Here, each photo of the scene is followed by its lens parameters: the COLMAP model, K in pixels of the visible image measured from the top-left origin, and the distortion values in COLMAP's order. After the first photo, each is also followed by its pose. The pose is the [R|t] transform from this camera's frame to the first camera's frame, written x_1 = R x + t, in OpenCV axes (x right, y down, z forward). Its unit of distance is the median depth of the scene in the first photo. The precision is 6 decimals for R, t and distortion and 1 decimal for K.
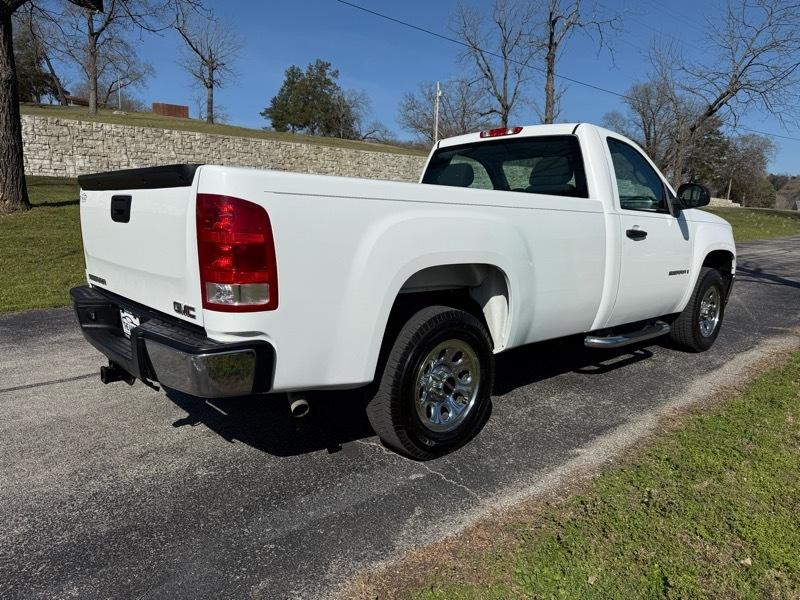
lens RADIAL K [[557.5, 0, 401.1], [0, 557.5, 316.8], [0, 0, 1]] dist [0.035867, -0.040135]
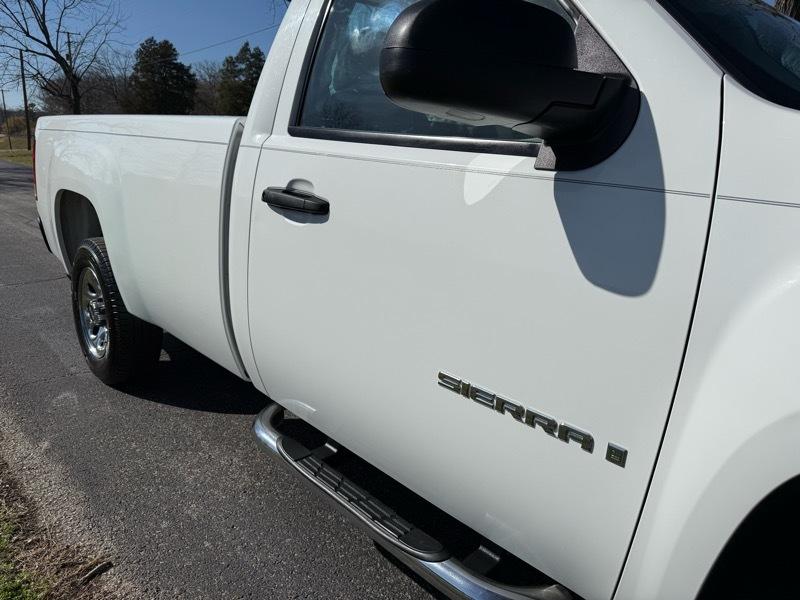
lens RADIAL K [[557.5, 0, 401.1], [0, 557.5, 316.8], [0, 0, 1]] dist [0.035867, -0.040135]
pose [[0.036555, 0.246228, -0.968522, 0.068345], [-0.241101, 0.942714, 0.230567, -0.015172], [0.969811, 0.225083, 0.093827, 0.089468]]
